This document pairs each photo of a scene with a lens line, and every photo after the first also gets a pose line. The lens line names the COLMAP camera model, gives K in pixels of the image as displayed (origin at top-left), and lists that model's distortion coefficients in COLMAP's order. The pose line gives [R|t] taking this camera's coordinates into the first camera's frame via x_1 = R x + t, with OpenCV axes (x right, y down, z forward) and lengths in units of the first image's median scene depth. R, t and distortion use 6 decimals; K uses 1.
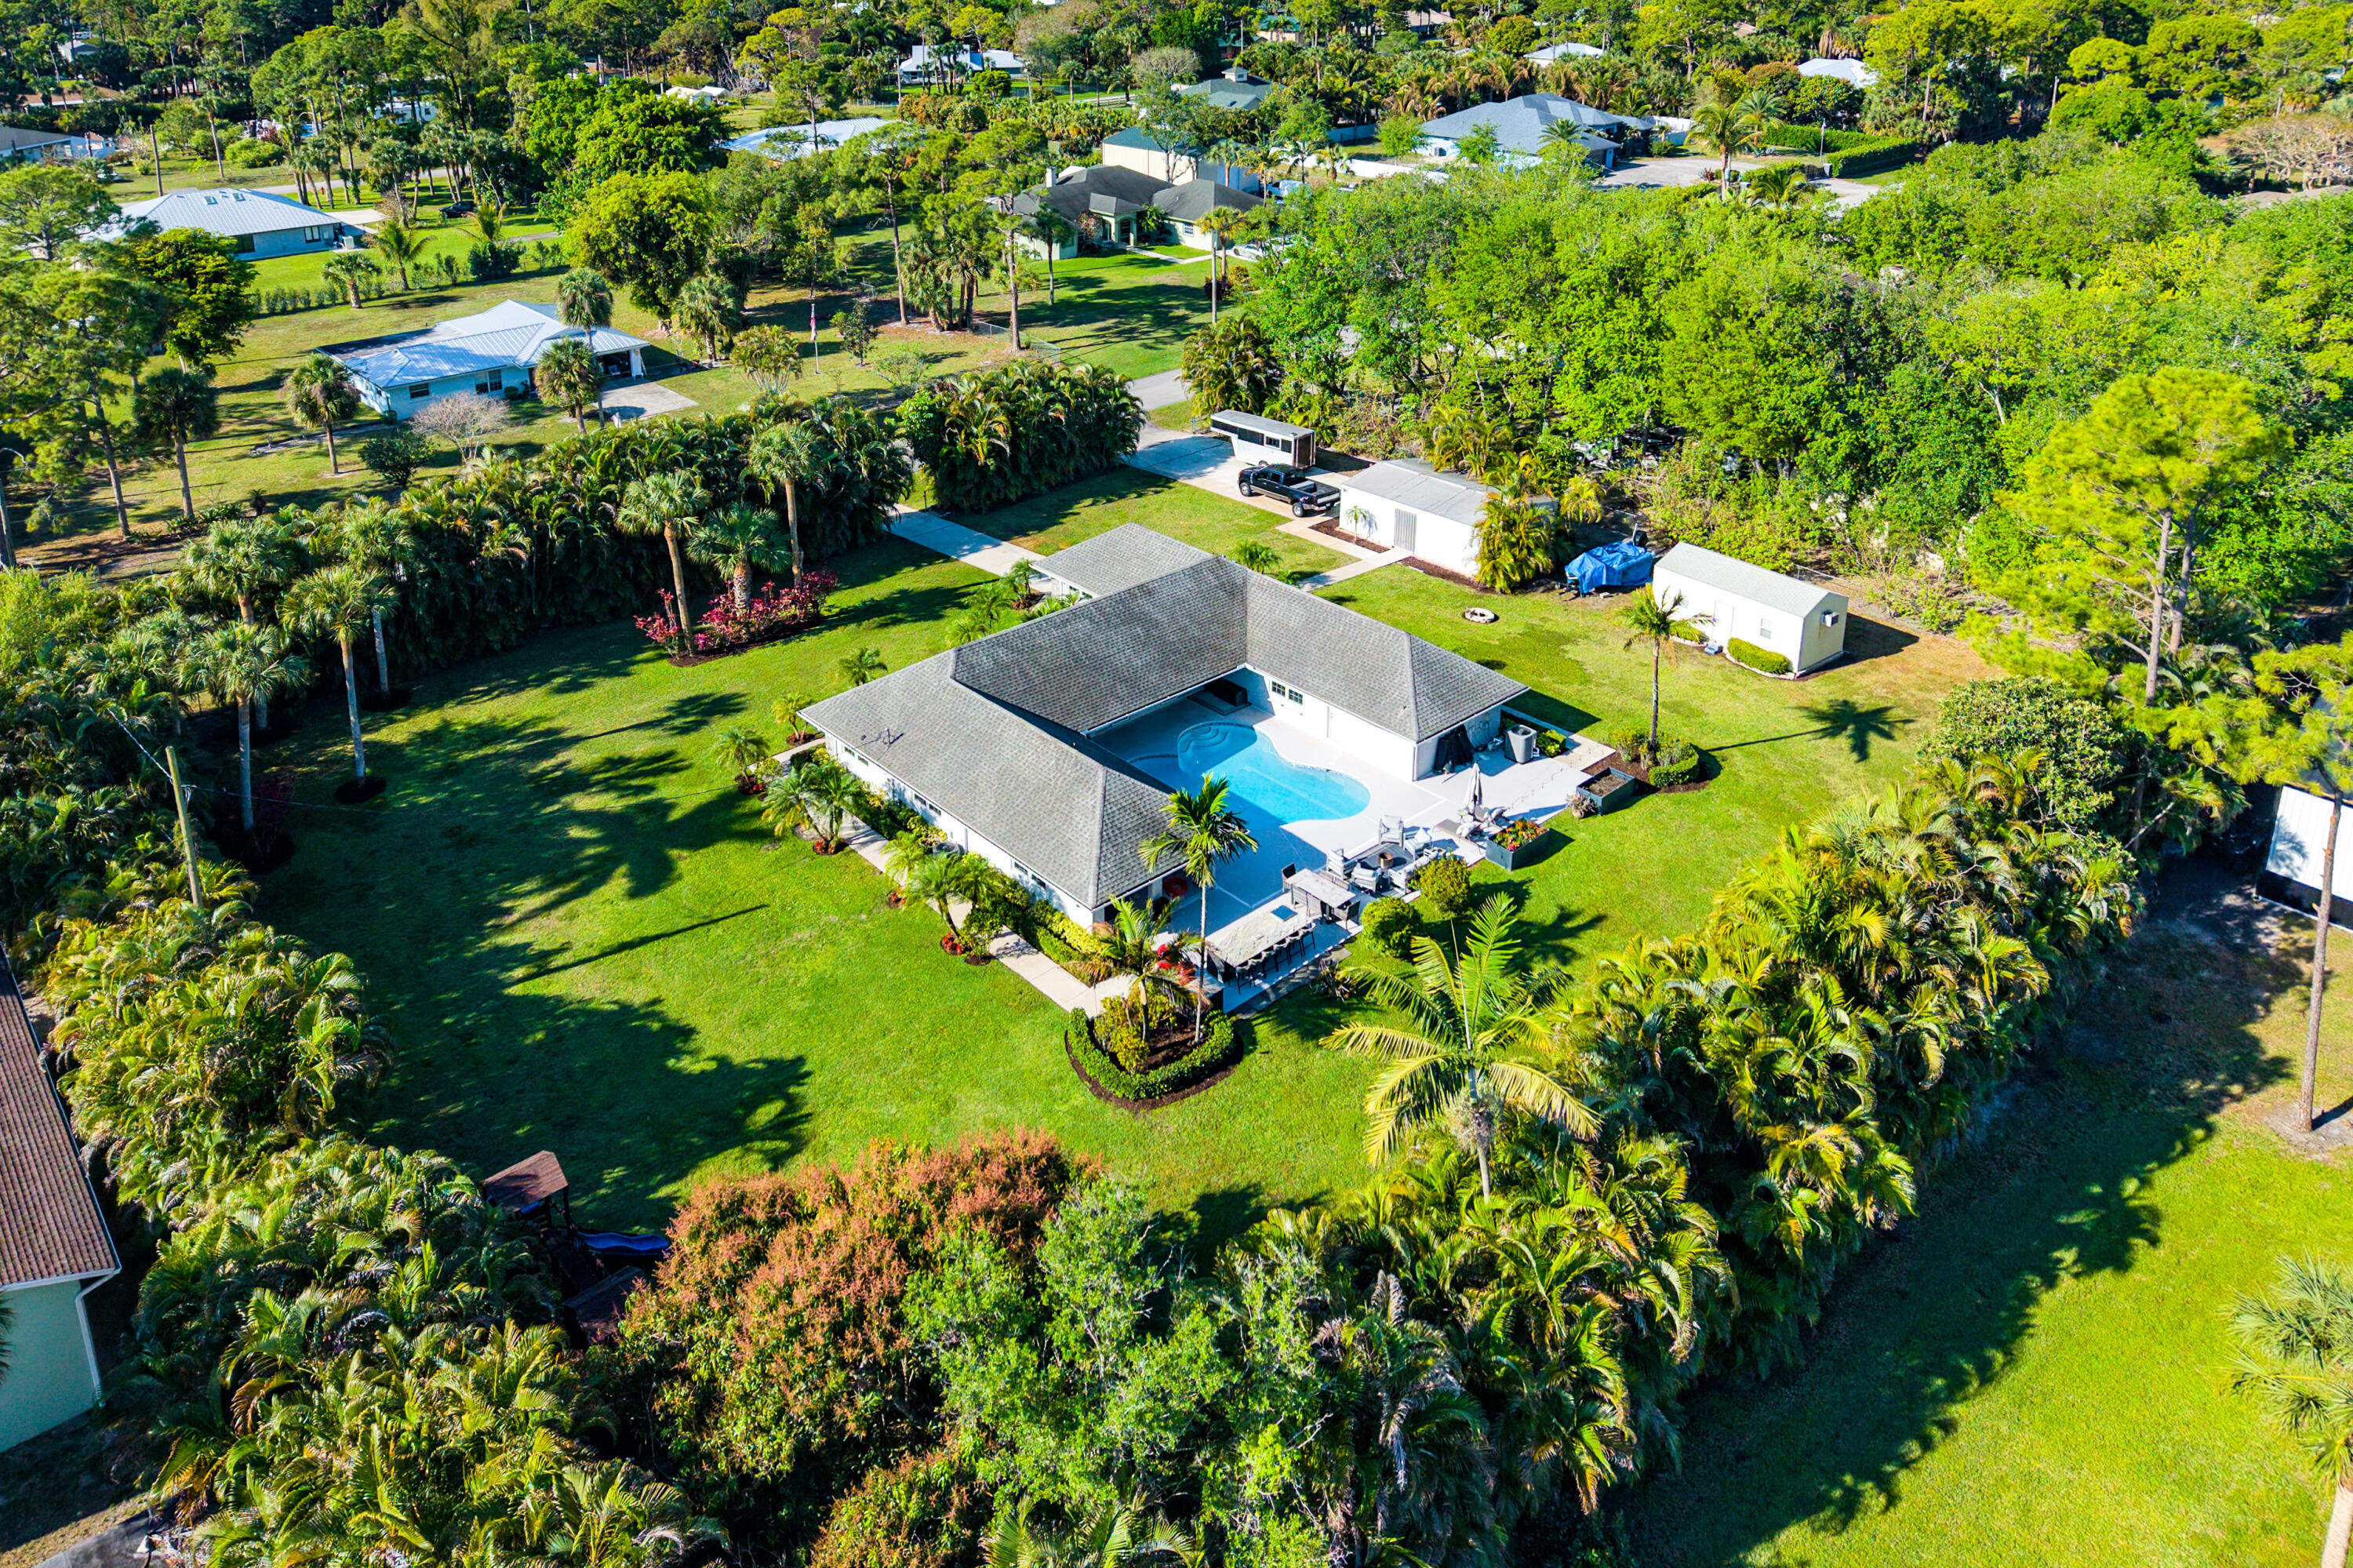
lens RADIAL K [[1547.0, 0, 1134.9], [0, 1547.0, 645.6], [0, 0, 1]] dist [0.064776, -0.096879]
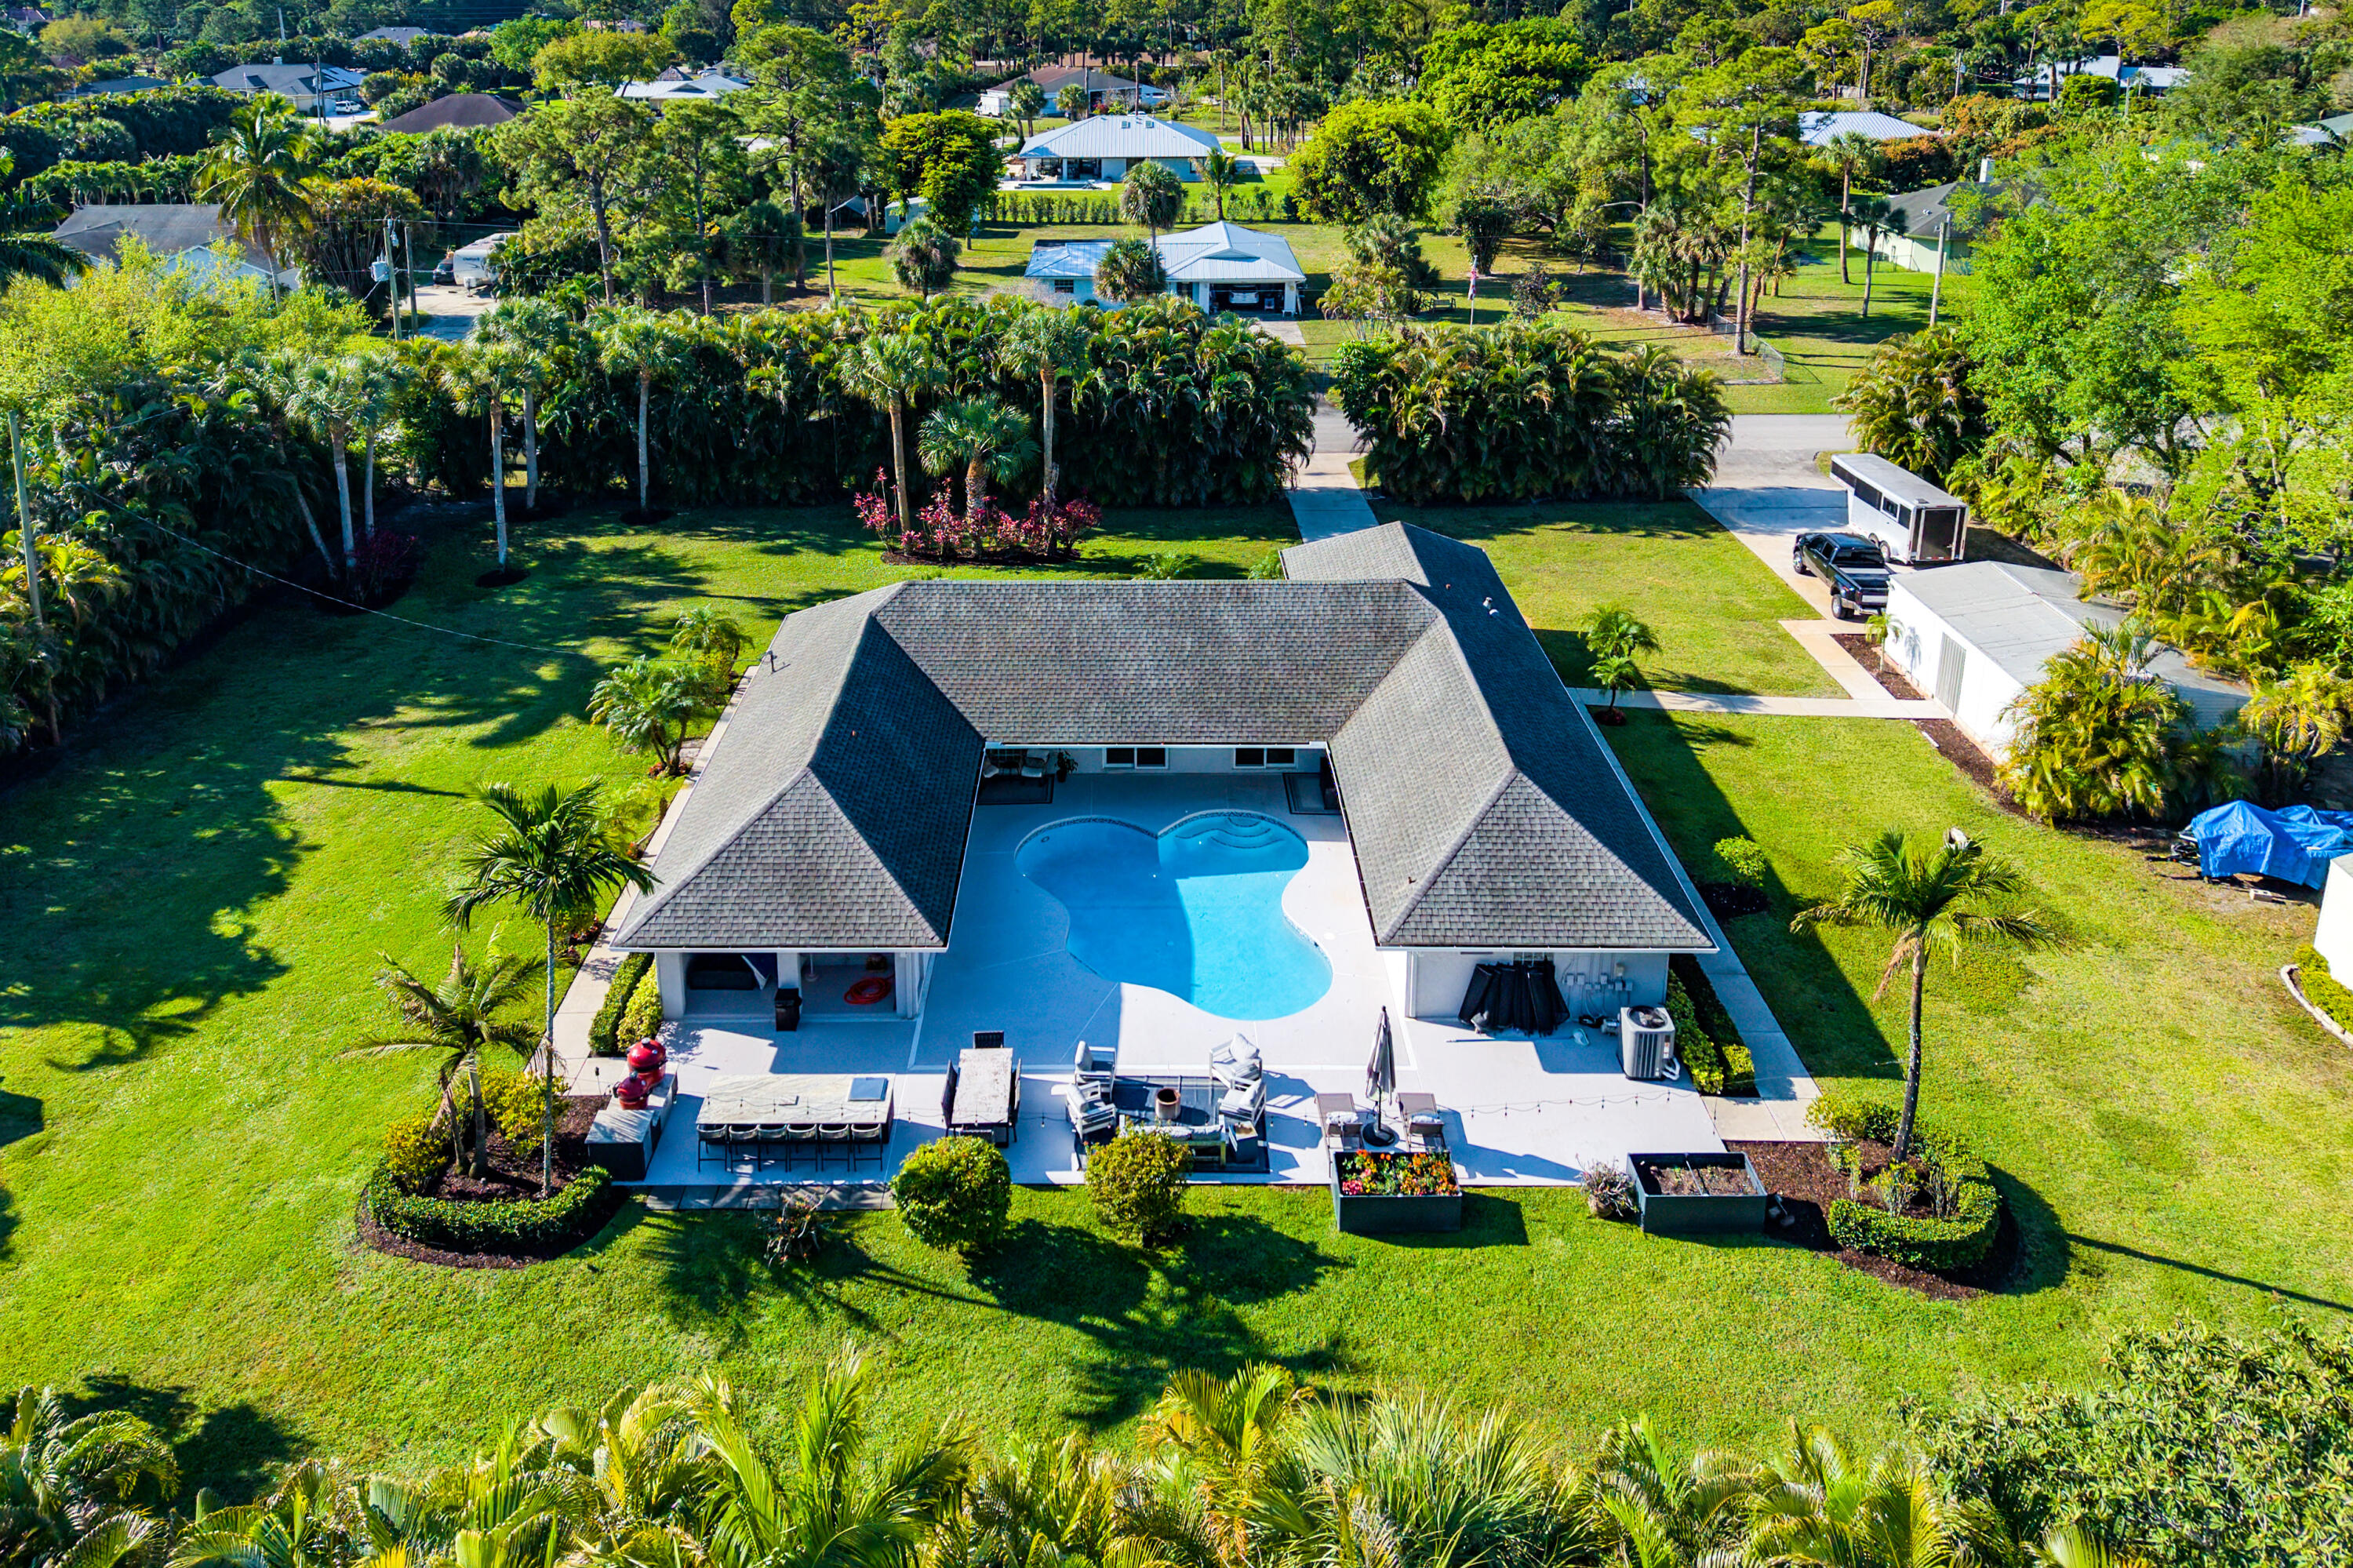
lens RADIAL K [[1603.3, 0, 1129.4], [0, 1603.3, 579.0], [0, 0, 1]] dist [0.020875, -0.002415]
pose [[0.746515, 0.246579, -0.617992, 0.349025], [-0.290807, 0.956302, 0.030279, -0.042162], [0.598453, 0.157113, 0.785601, 0.379130]]
